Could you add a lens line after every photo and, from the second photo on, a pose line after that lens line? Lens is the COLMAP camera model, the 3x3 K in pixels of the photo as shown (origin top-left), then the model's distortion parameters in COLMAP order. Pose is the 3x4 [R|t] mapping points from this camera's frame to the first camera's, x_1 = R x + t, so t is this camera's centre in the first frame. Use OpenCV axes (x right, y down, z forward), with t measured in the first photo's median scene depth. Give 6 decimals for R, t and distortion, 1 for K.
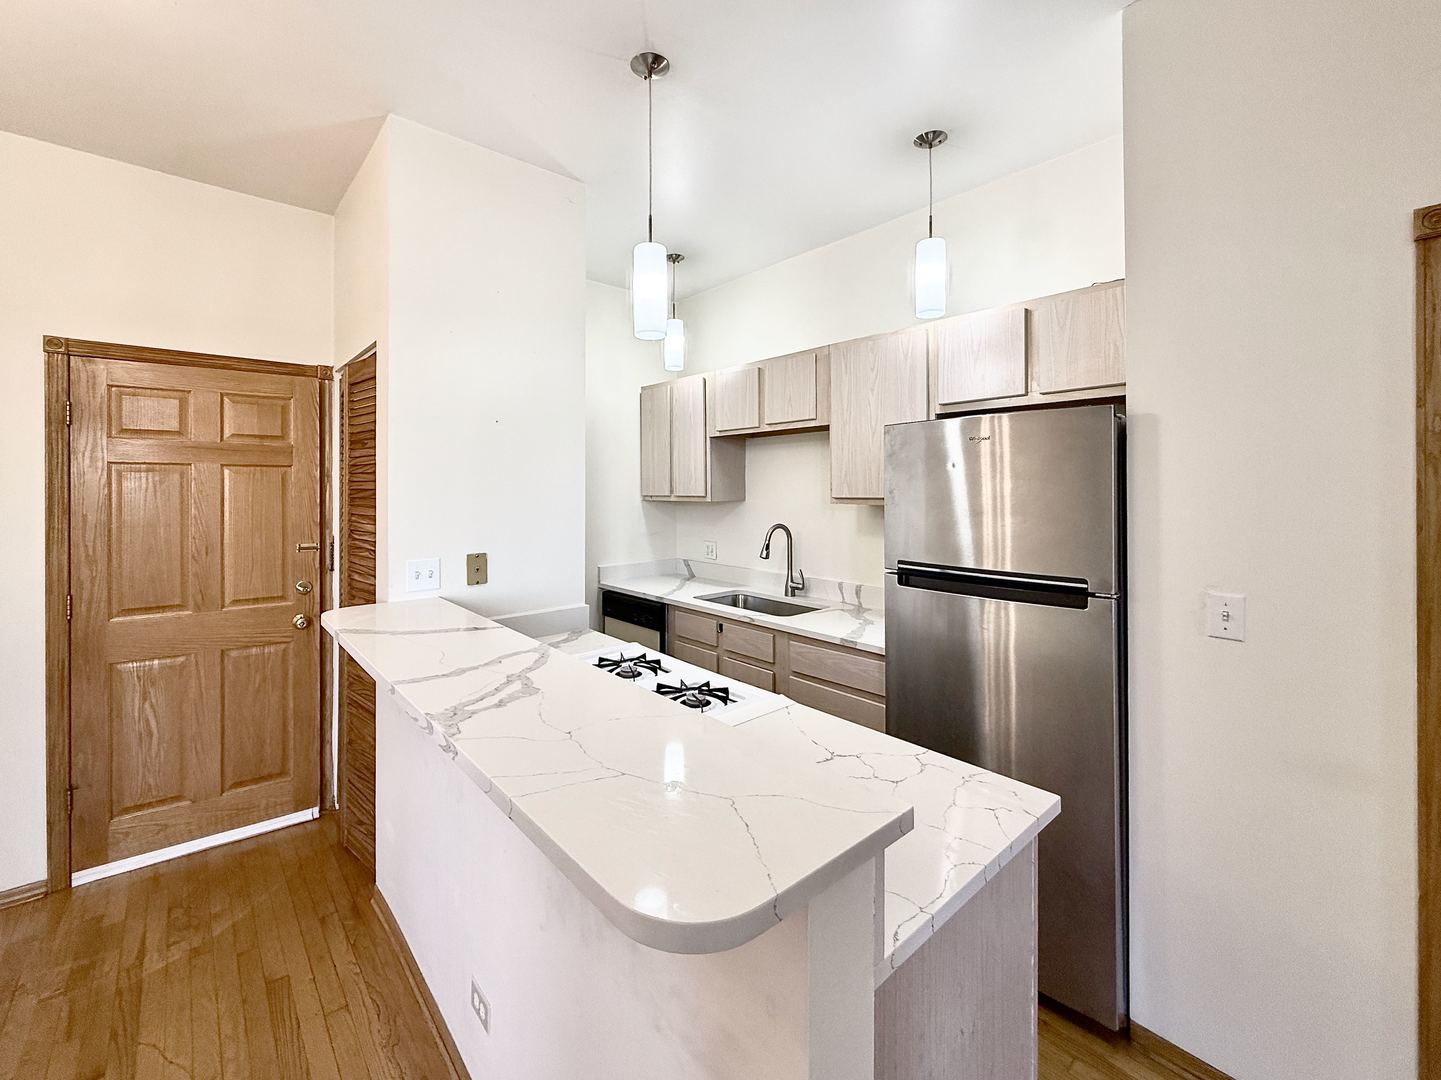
lens RADIAL K [[602.7, 0, 702.7], [0, 602.7, 487.7], [0, 0, 1]] dist [-0.000184, 0.000205]
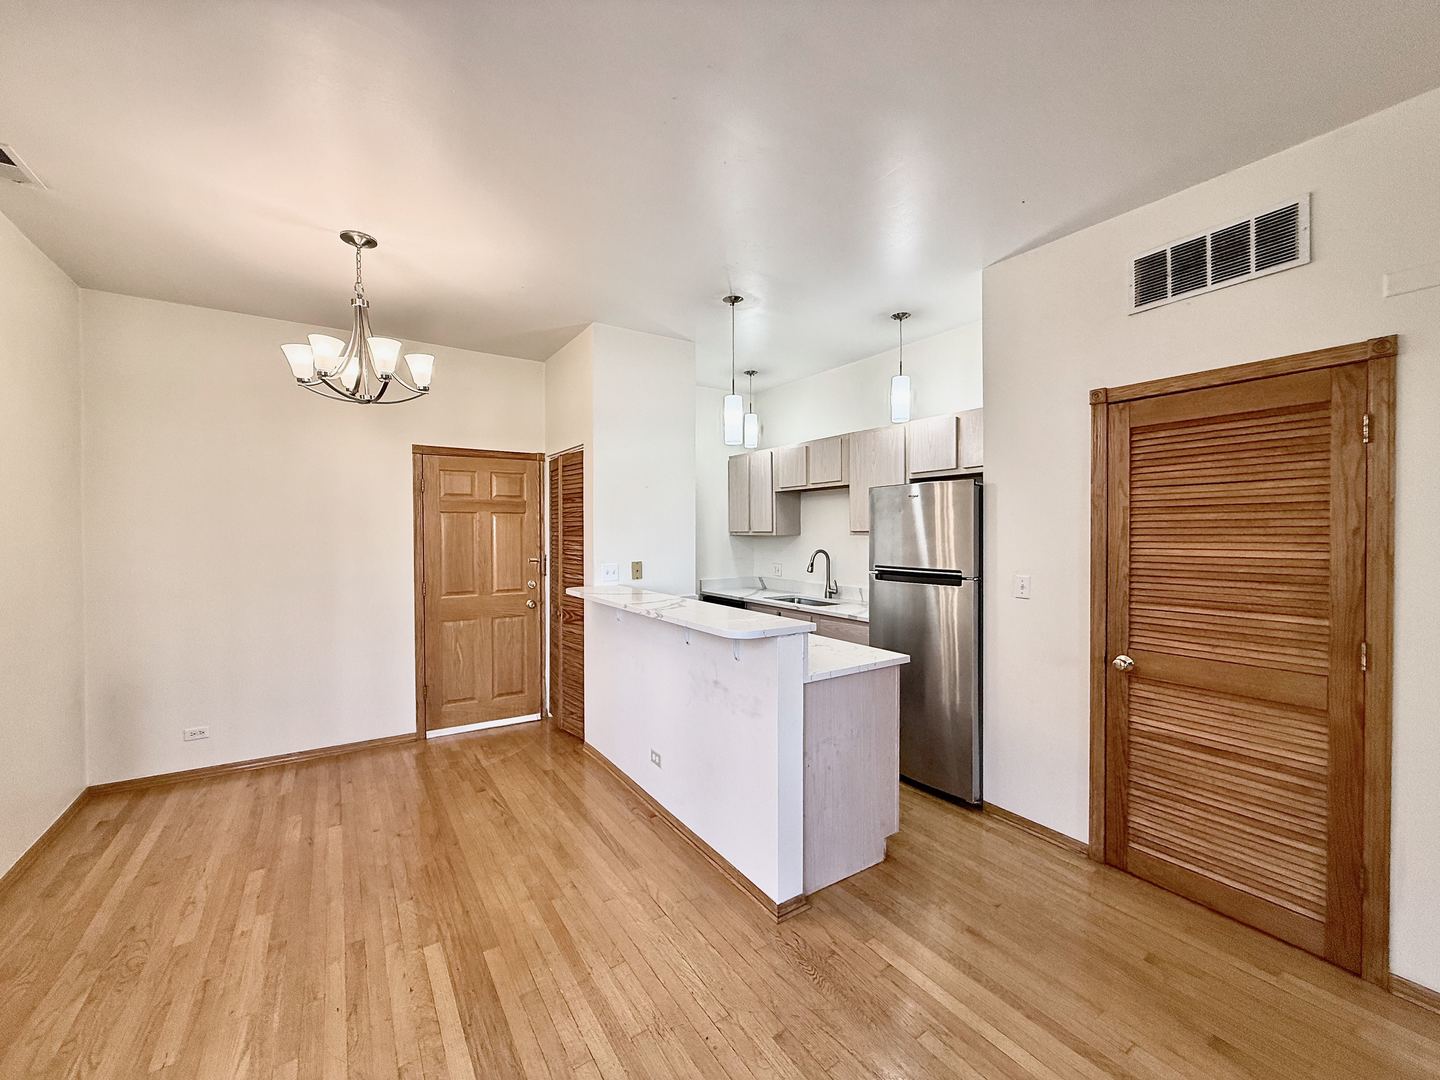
lens RADIAL K [[576.9, 0, 720.0], [0, 576.9, 540.0], [0, 0, 1]] dist [-0.000143, -0.000086]
pose [[0.992850, 0.000467, -0.119370, 0.063481], [0.001348, 0.999885, 0.015118, 0.017320], [0.119364, -0.015171, 0.992735, -0.584683]]
